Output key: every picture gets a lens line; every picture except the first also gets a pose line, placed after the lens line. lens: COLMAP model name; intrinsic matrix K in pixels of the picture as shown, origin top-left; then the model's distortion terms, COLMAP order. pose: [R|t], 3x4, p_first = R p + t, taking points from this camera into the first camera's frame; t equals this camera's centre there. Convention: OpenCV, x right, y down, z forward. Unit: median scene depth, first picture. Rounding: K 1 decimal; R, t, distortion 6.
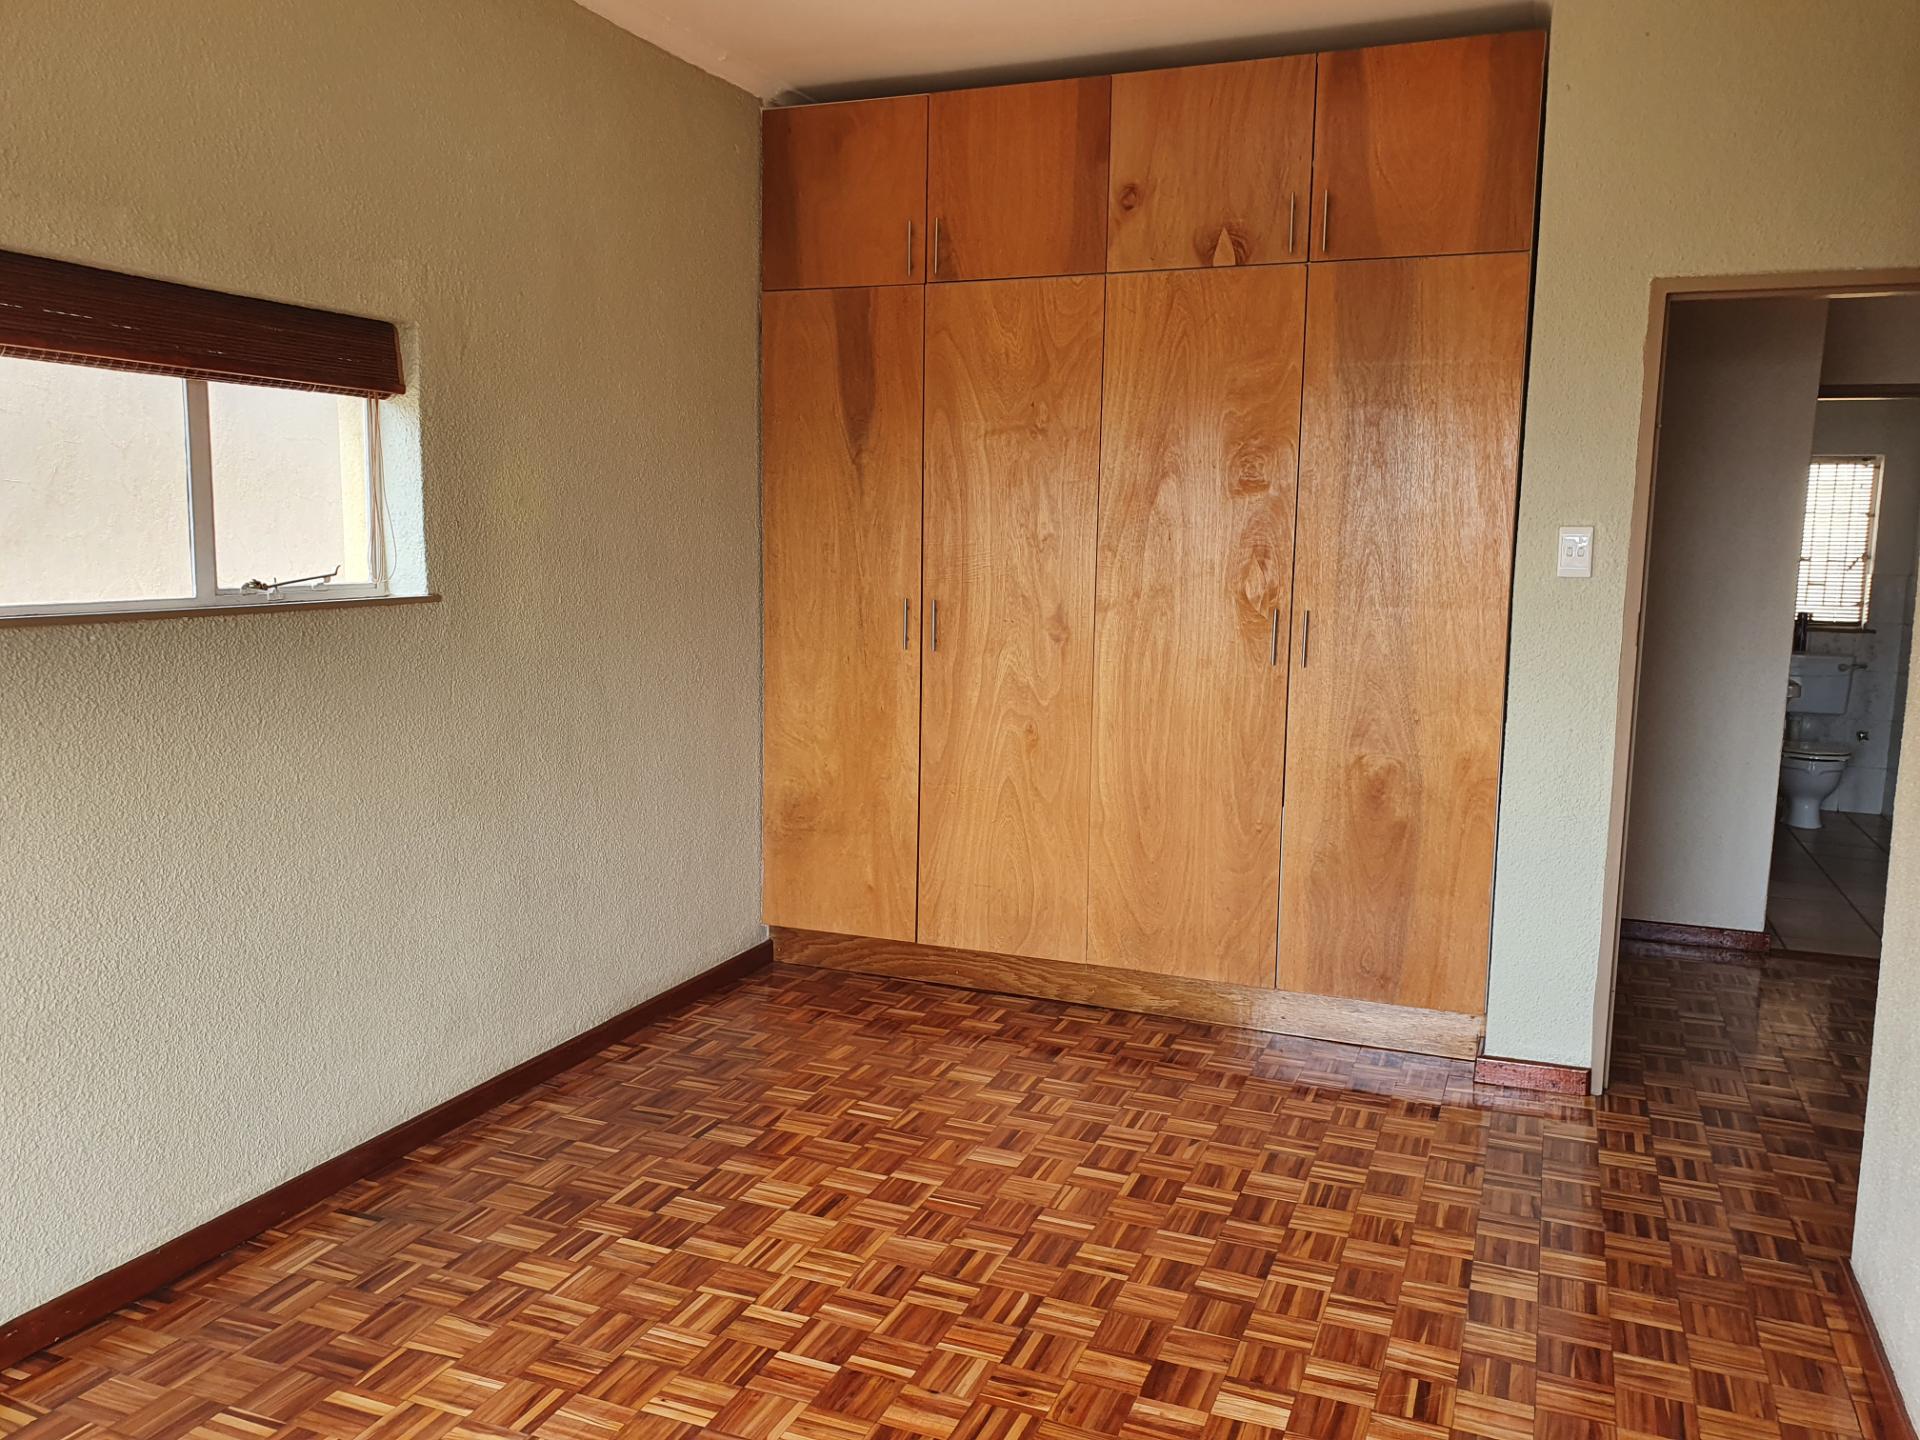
lens RADIAL K [[1484.1, 0, 961.2], [0, 1484.1, 721.3], [0, 0, 1]] dist [-0.012190, -0.000596]
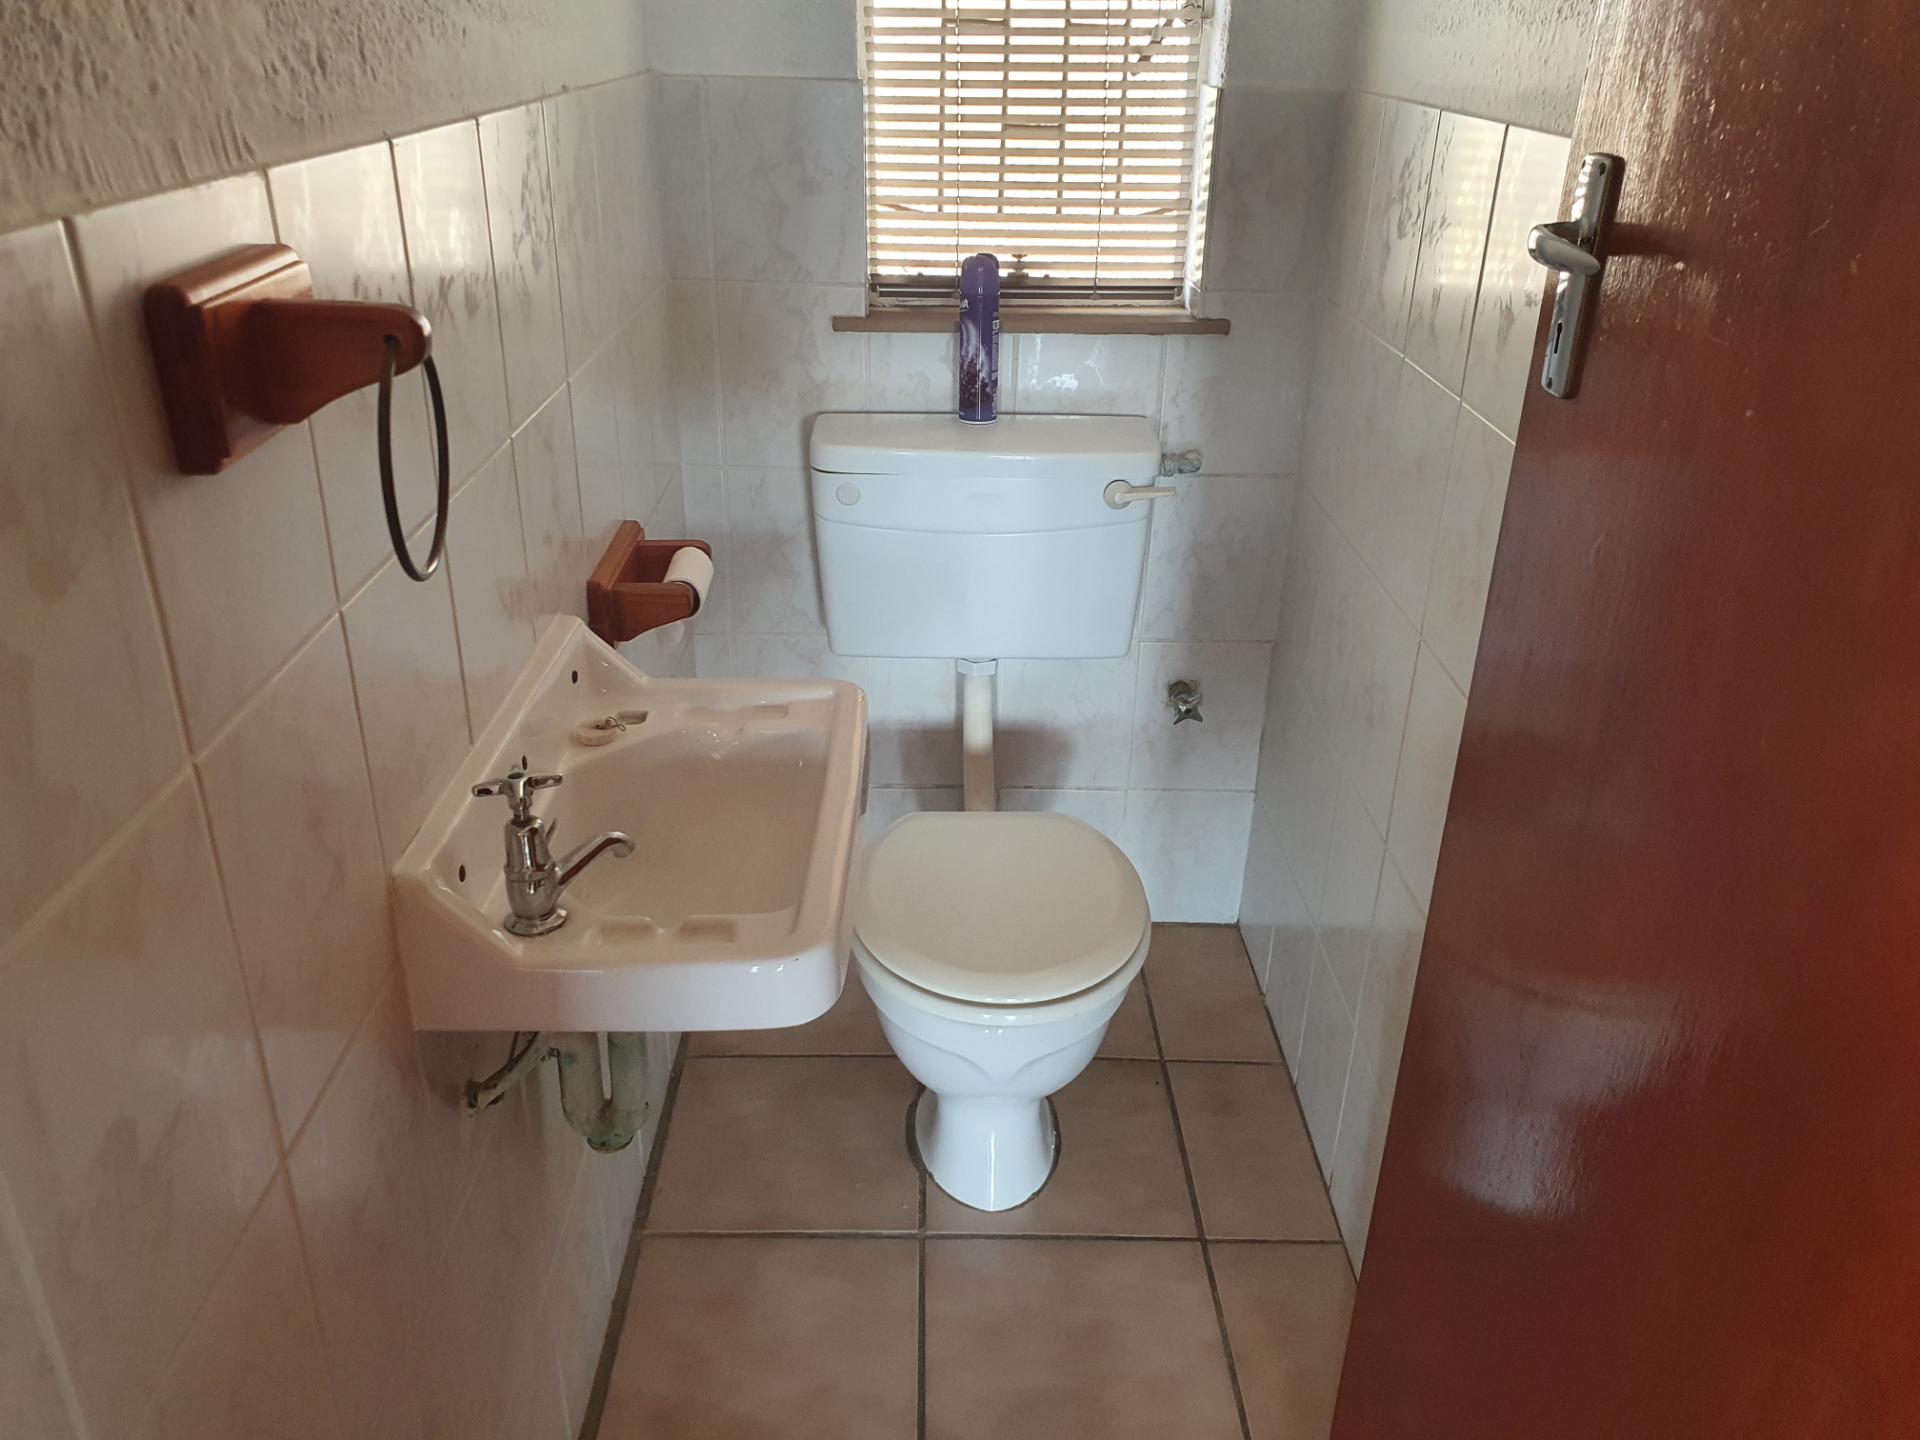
lens RADIAL K [[1484.1, 0, 958.5], [0, 1484.1, 719.8], [0, 0, 1]] dist [-0.012190, -0.000596]
pose [[0.920548, -0.171613, 0.350914, 0.465968], [0.052768, 0.944725, 0.323588, -0.081284], [-0.387050, -0.279361, 0.878720, 0.760498]]
